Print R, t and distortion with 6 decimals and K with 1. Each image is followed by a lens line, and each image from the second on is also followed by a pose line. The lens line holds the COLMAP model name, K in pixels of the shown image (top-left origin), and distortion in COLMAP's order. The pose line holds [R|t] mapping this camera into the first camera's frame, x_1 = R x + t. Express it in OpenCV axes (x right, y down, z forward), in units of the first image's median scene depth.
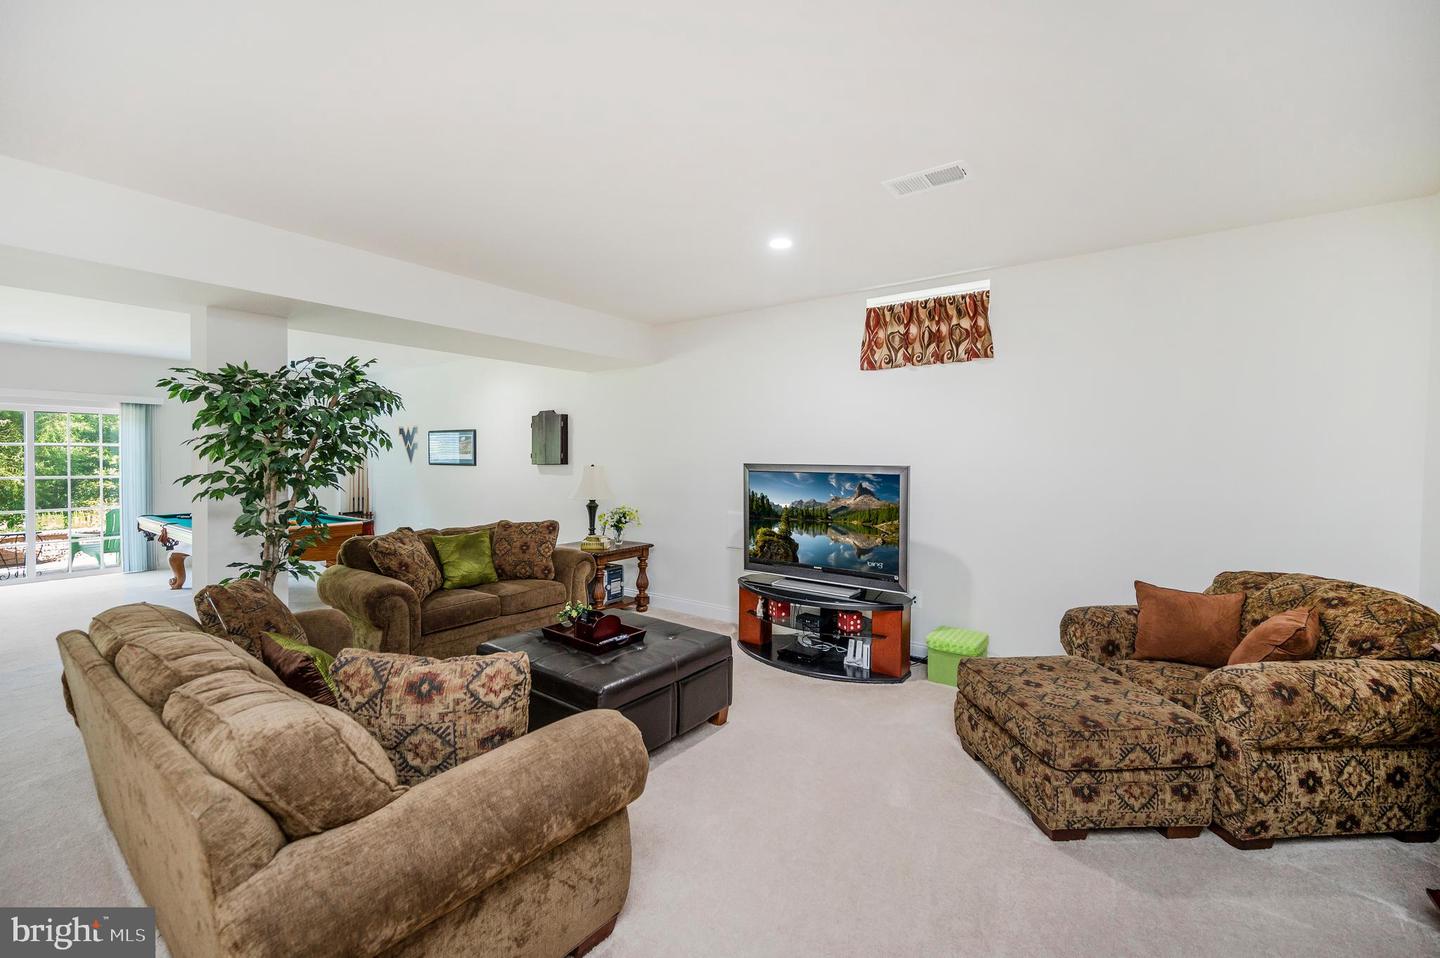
lens RADIAL K [[593.9, 0, 724.7], [0, 593.9, 467.7], [0, 0, 1]] dist [-0.008392, -0.000092]
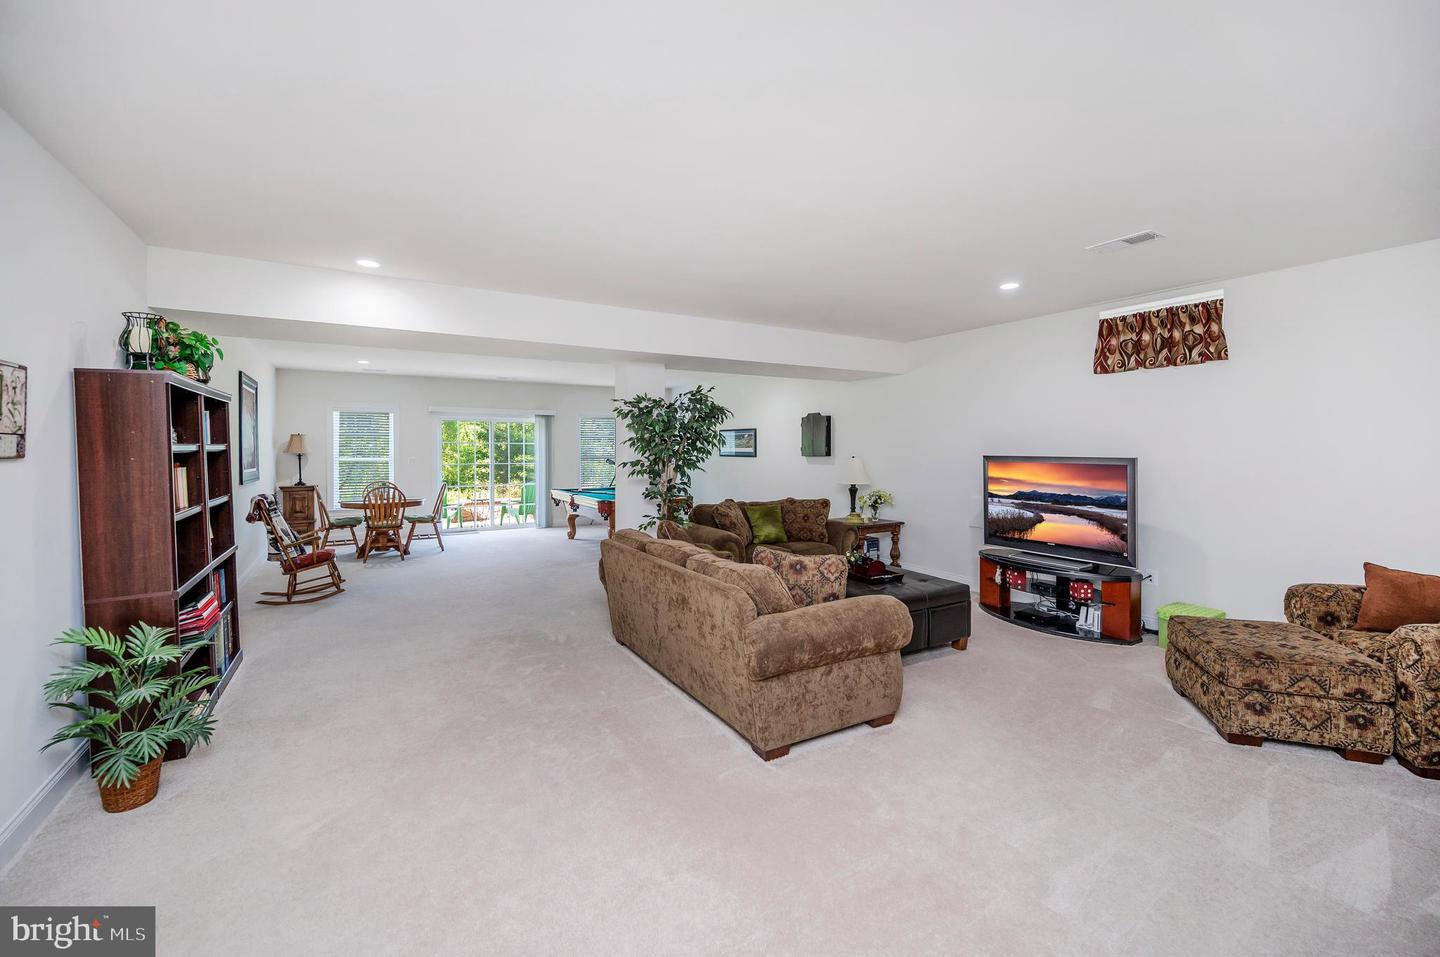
lens RADIAL K [[598.0, 0, 719.0], [0, 598.0, 443.5], [0, 0, 1]] dist [-0.003127, 0.000030]
pose [[0.917886, -0.007084, -0.396781, 0.024573], [-0.003558, 0.999654, -0.026078, 0.002100], [0.396829, 0.025349, 0.917543, -0.381668]]
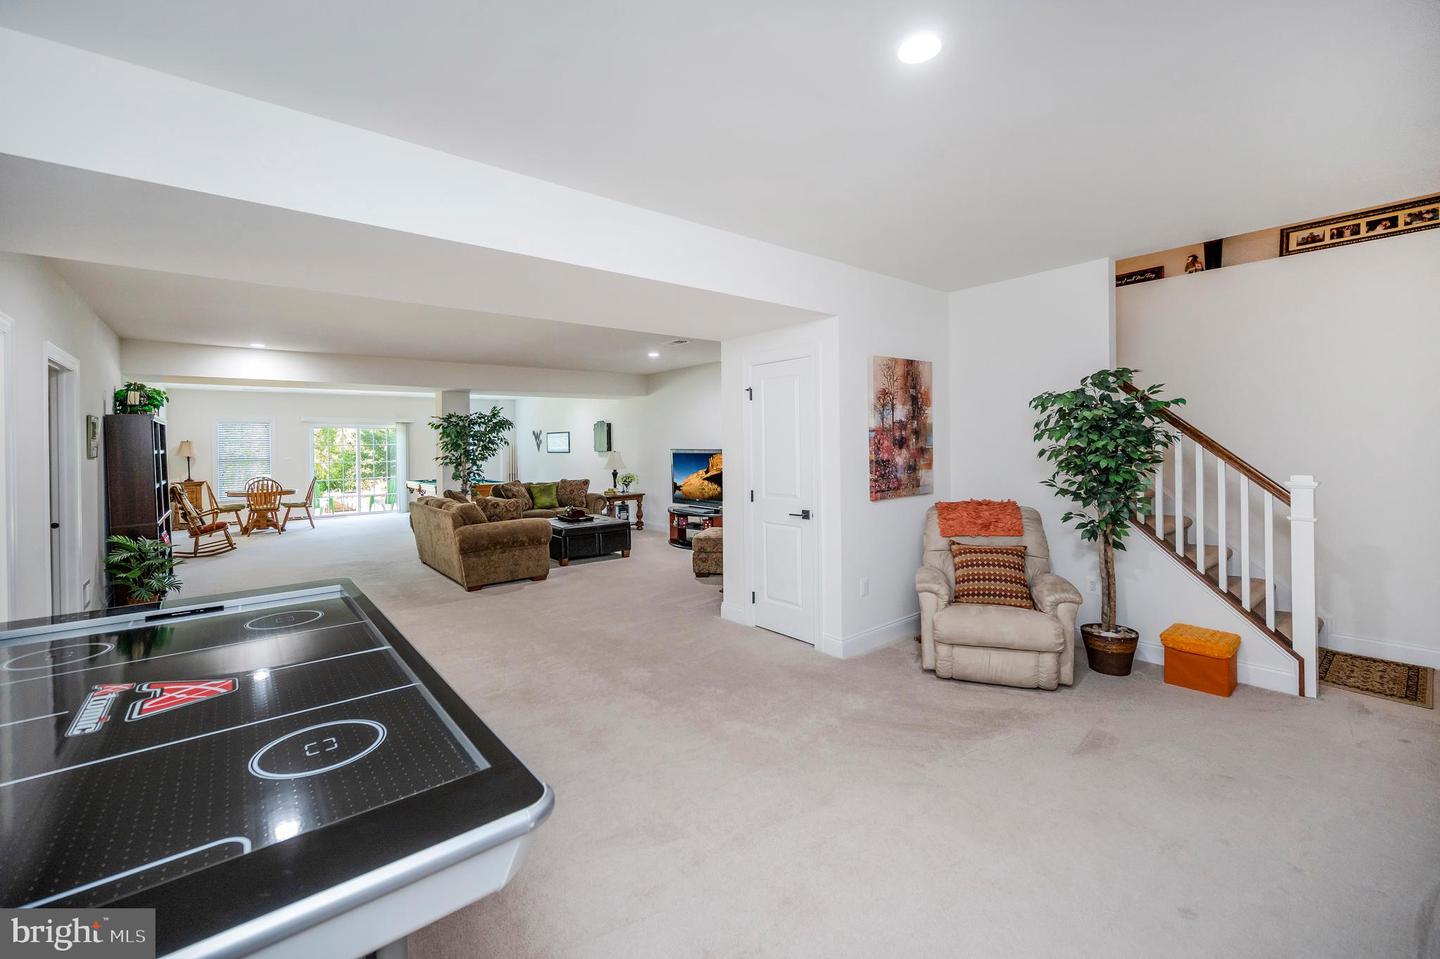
lens RADIAL K [[581.2, 0, 720.6], [0, 581.2, 443.5], [0, 0, 1]] dist [-0.000162, -0.000026]
pose [[0.970267, -0.019483, -0.241251, 0.765452], [0.015399, 0.999705, -0.018802, 0.015310], [0.241546, 0.014528, 0.970281, -0.978860]]
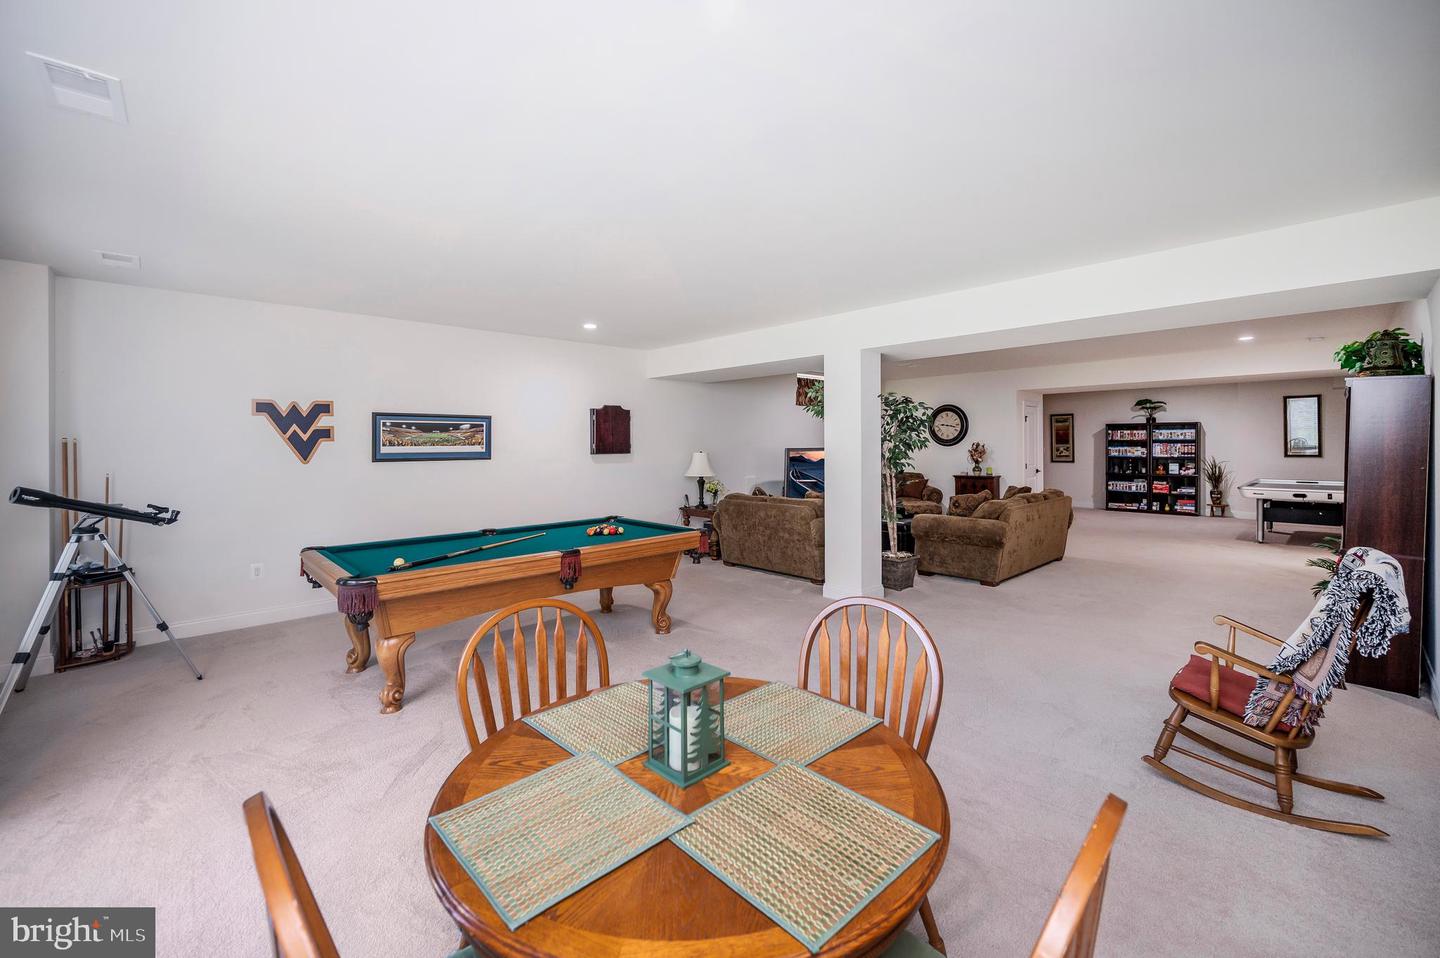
lens RADIAL K [[598.0, 0, 719.0], [0, 598.0, 444.0], [0, 0, 1]] dist [-0.003127, 0.000030]
pose [[0.188683, -0.008558, 0.982001, -2.300462], [0.023112, 0.999724, 0.004272, -0.040389], [-0.981766, 0.021890, 0.188828, 0.982943]]
